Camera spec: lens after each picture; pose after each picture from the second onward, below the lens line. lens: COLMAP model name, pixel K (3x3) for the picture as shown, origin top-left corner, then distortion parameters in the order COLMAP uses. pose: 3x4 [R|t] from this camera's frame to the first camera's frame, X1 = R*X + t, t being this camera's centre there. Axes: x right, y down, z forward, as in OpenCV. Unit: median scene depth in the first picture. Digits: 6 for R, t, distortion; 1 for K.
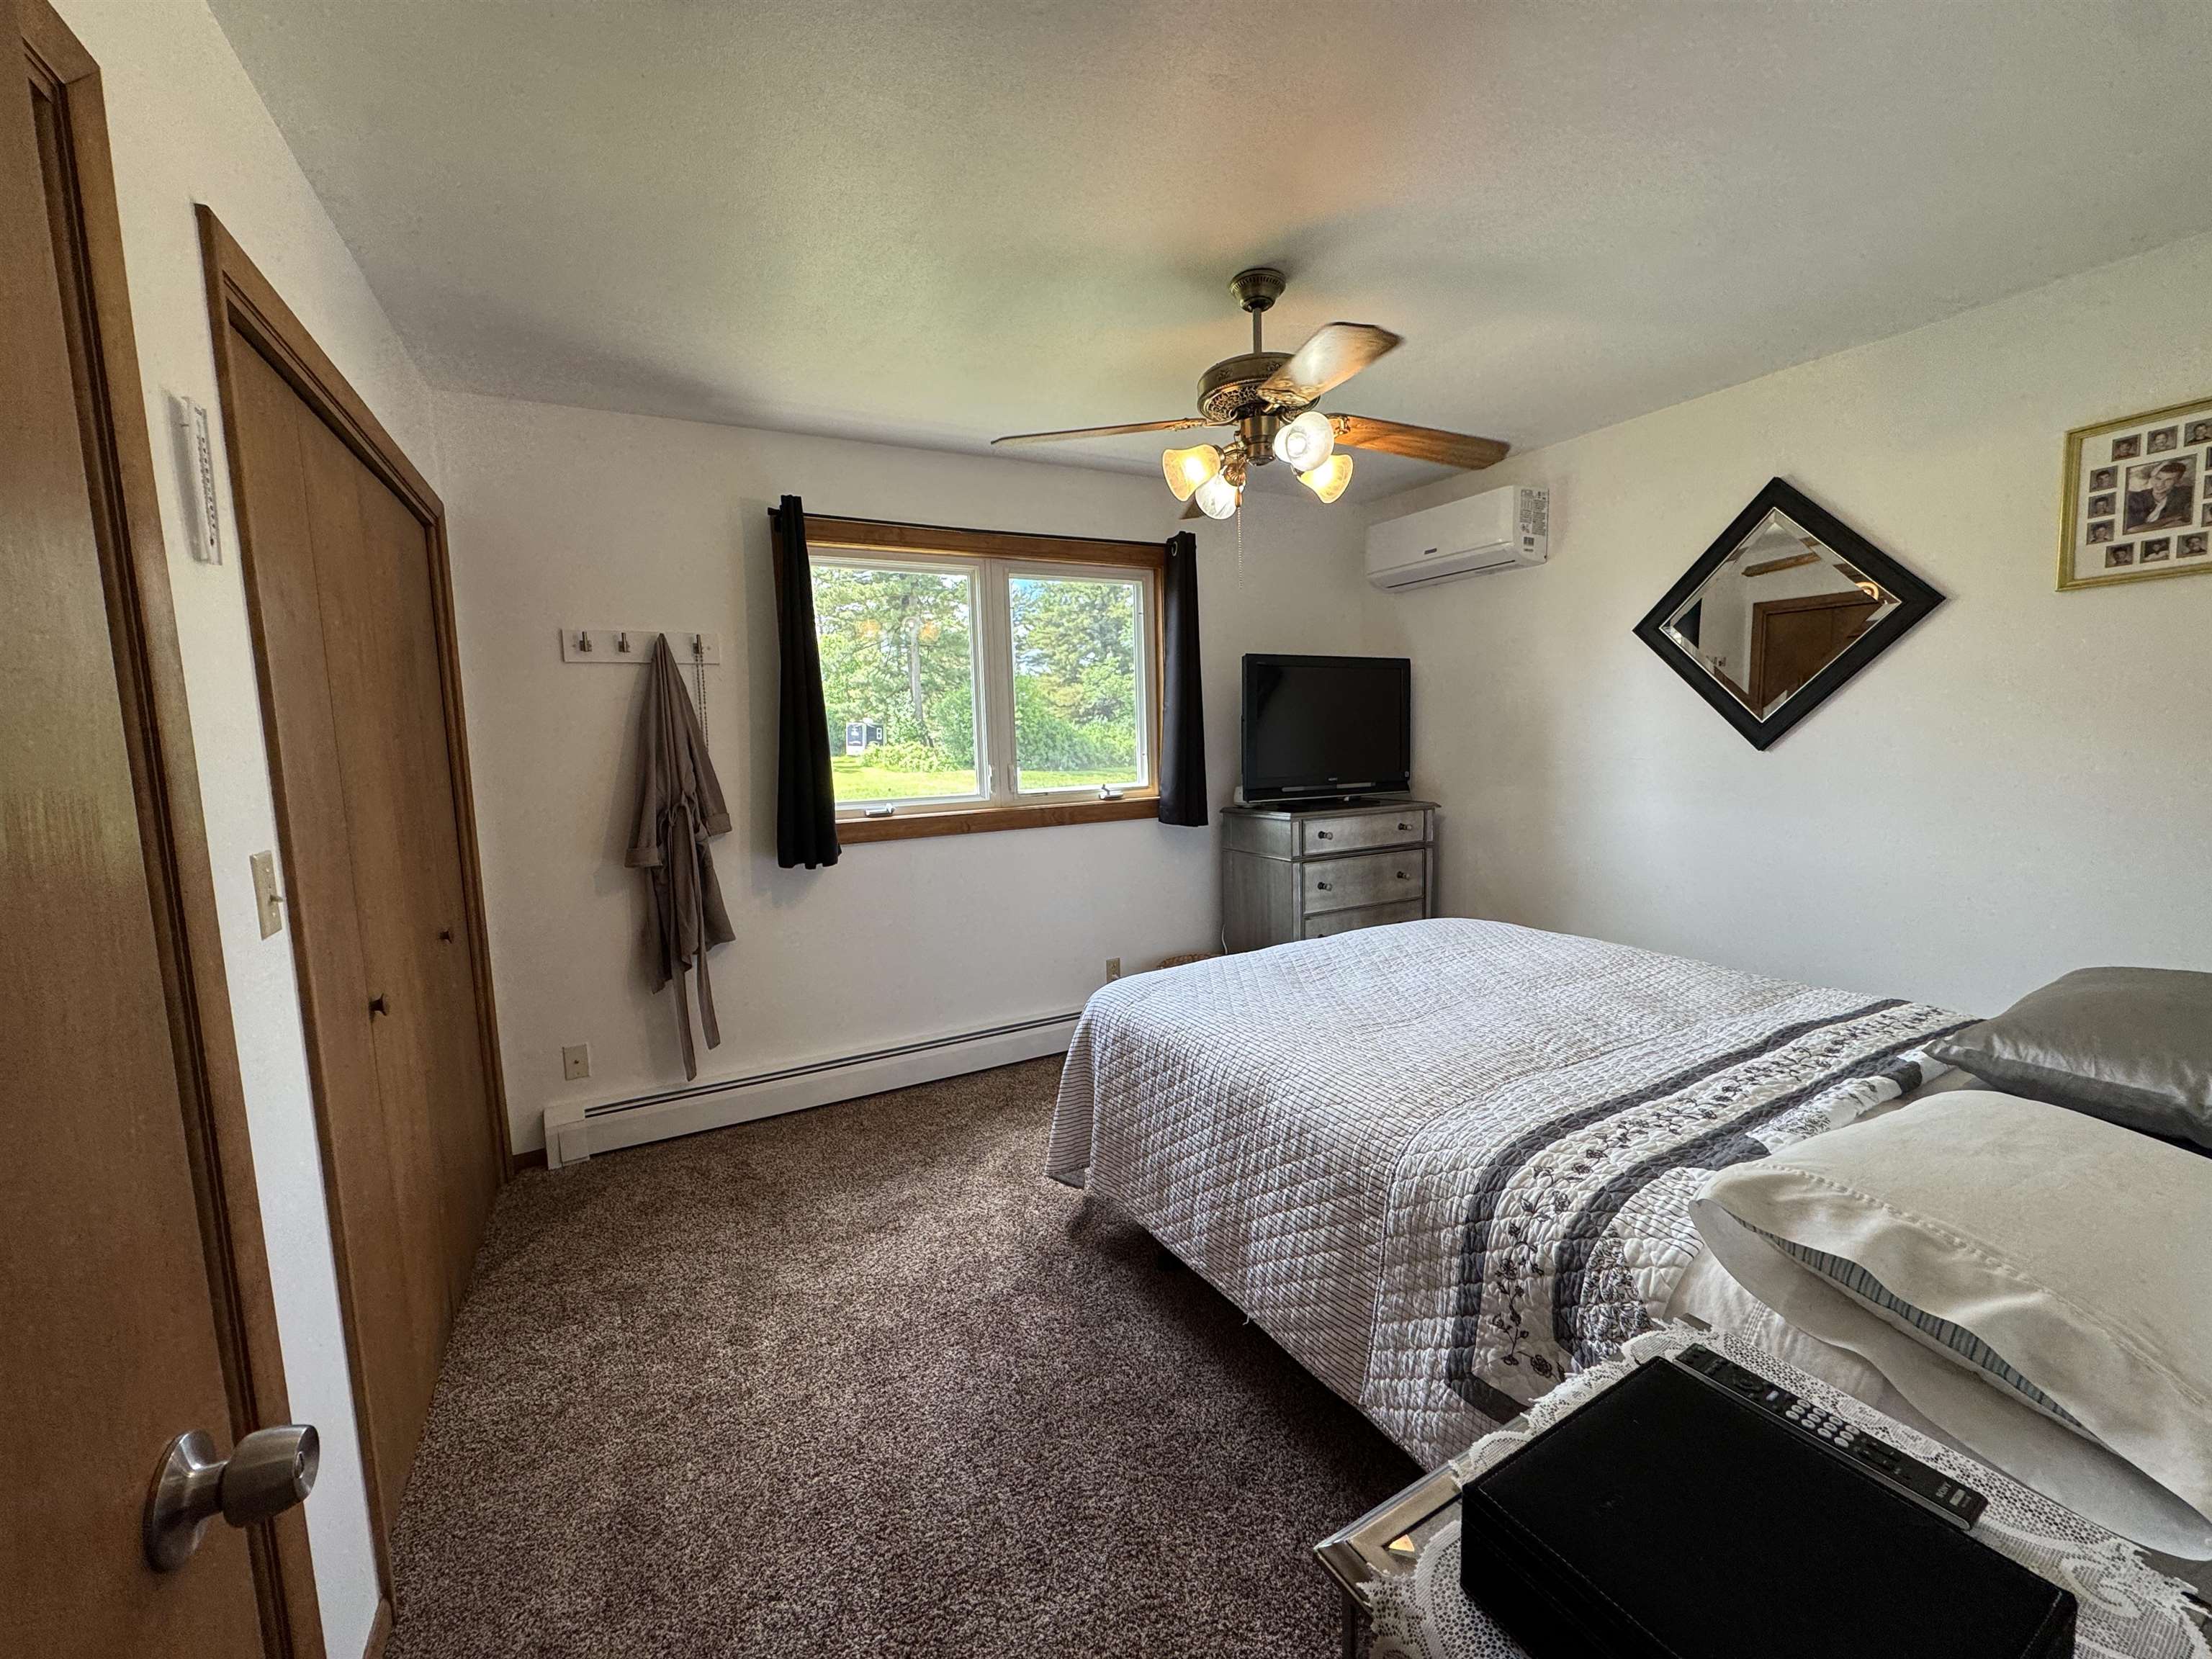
lens RADIAL K [[883.0, 0, 1102.2], [0, 883.0, 835.8], [0, 0, 1]] dist [-0.003210, 0.000354]
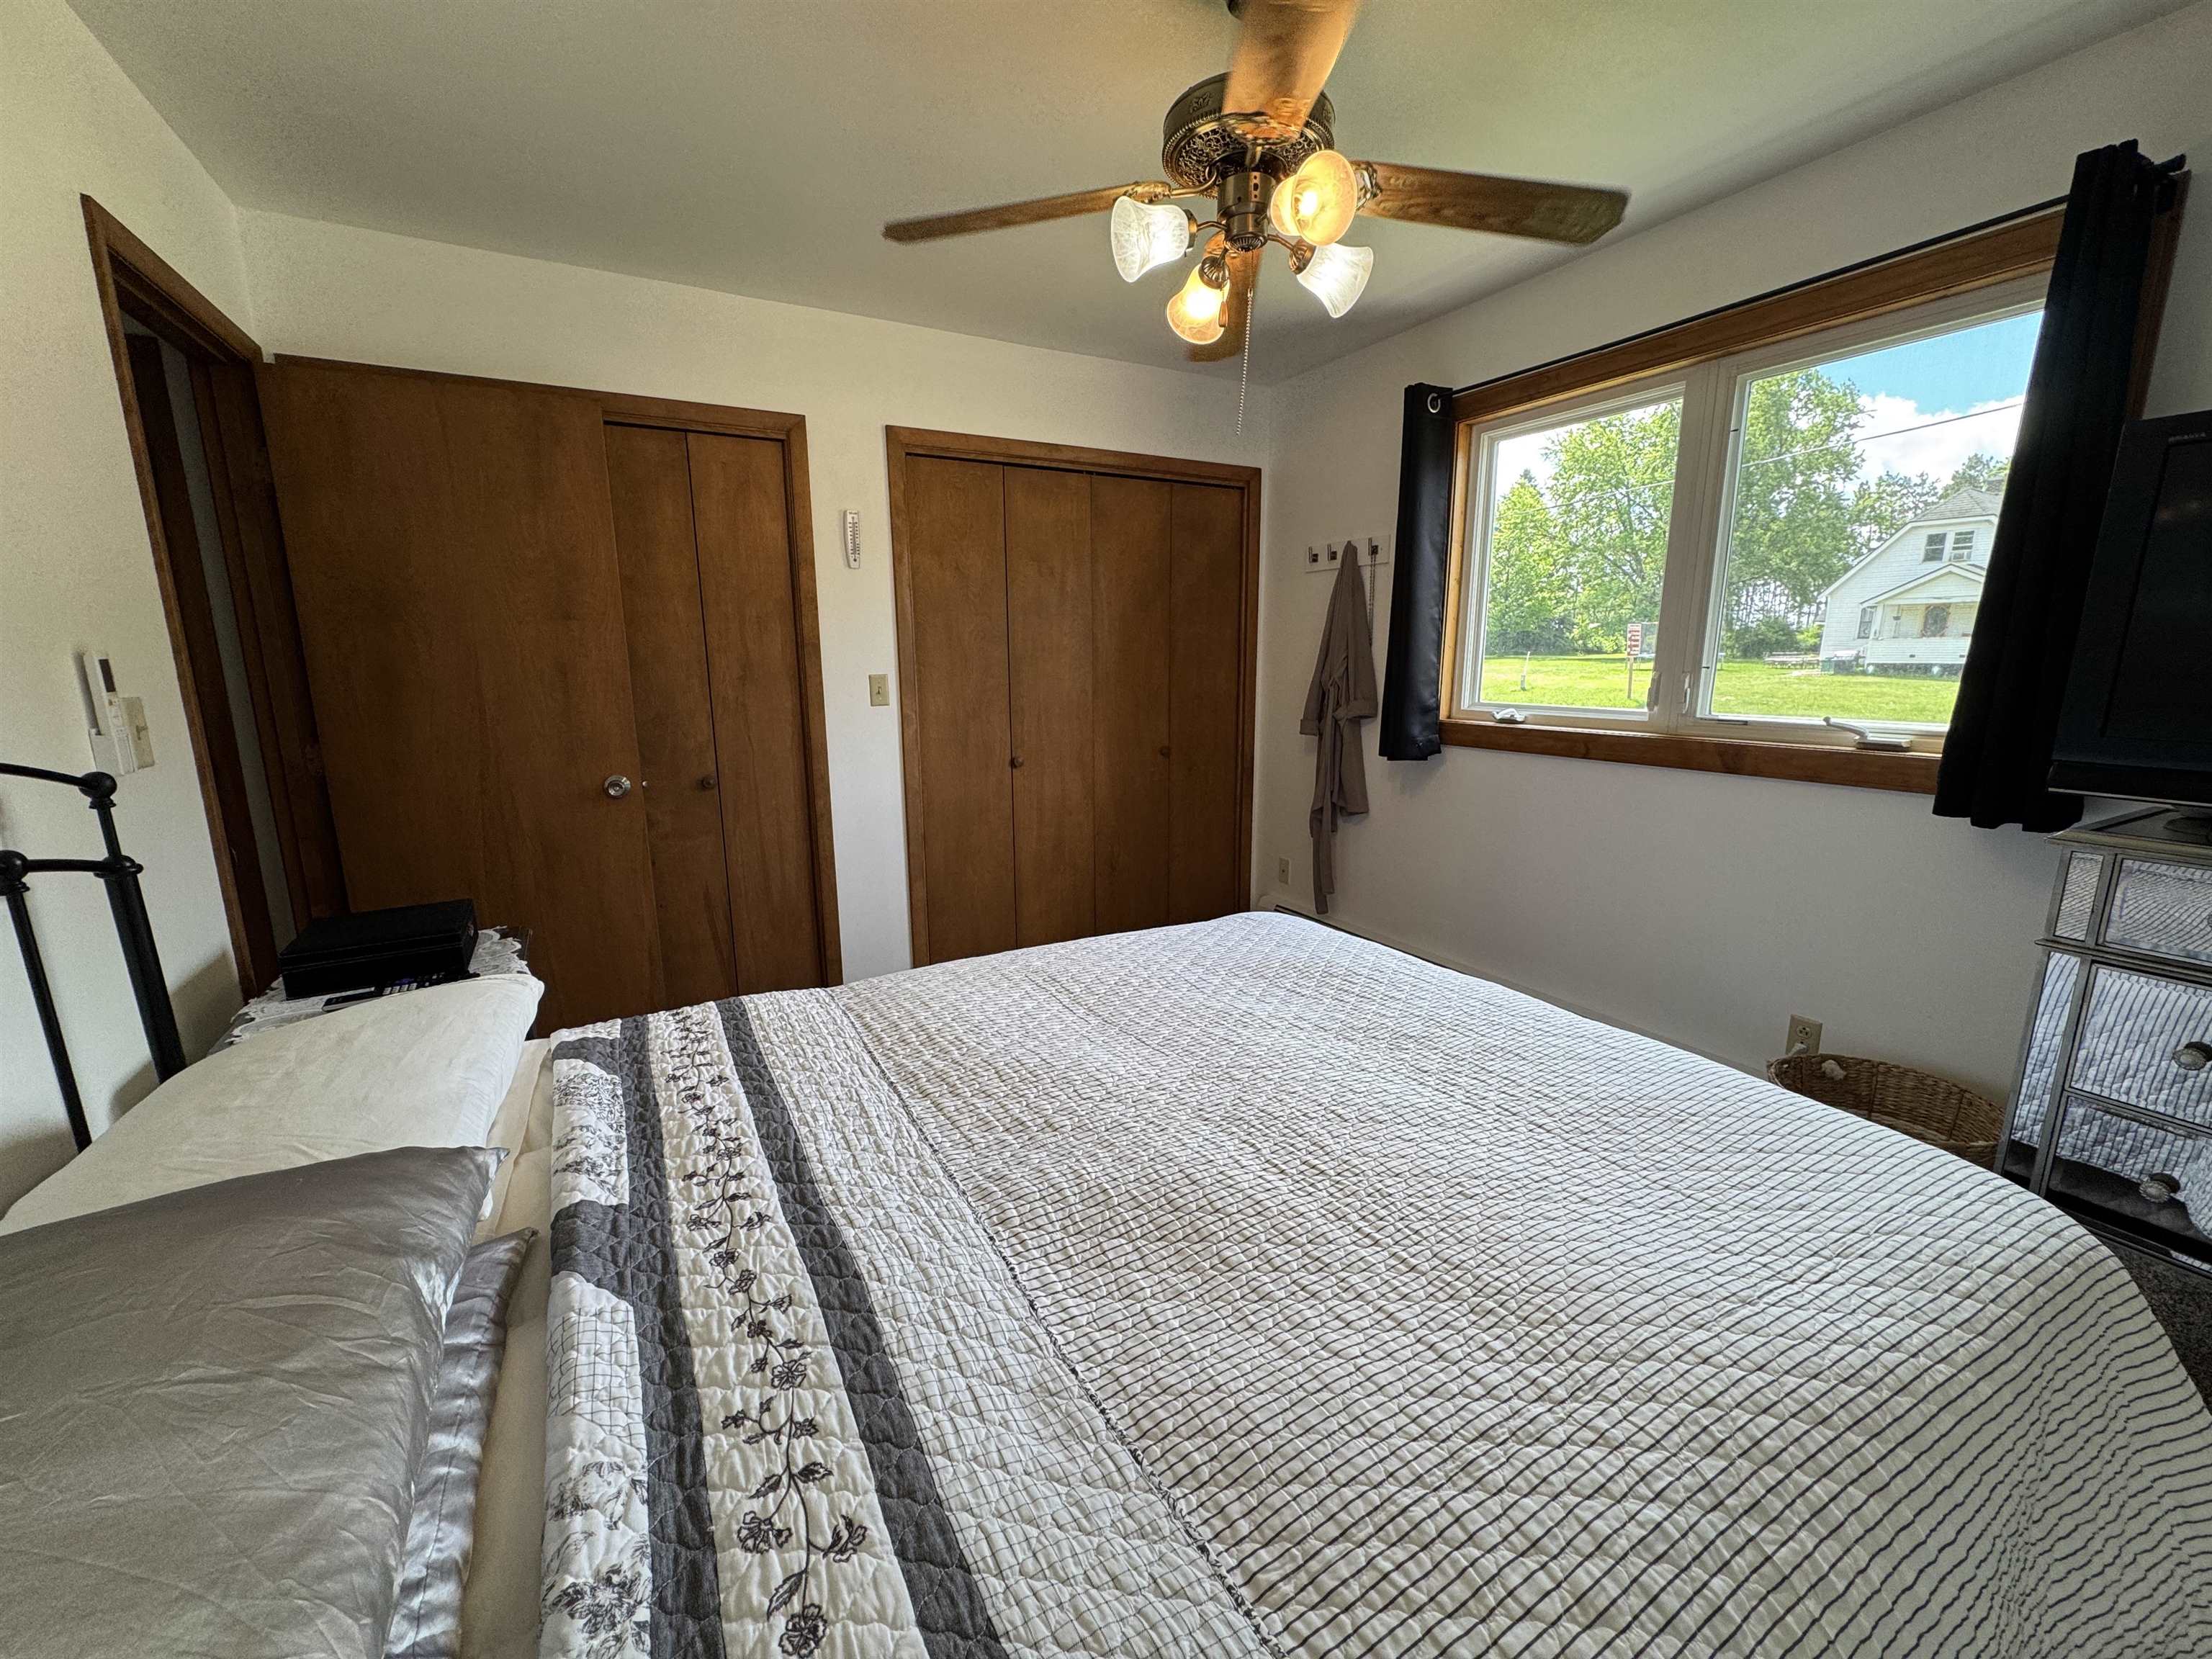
lens RADIAL K [[883.0, 0, 1095.7], [0, 883.0, 830.3], [0, 0, 1]] dist [-0.003210, 0.000354]
pose [[0.003082, 0.221476, -0.975161, 0.737791], [-0.110445, 0.969275, 0.219790, -0.077379], [0.993877, 0.107025, 0.027448, 0.678825]]
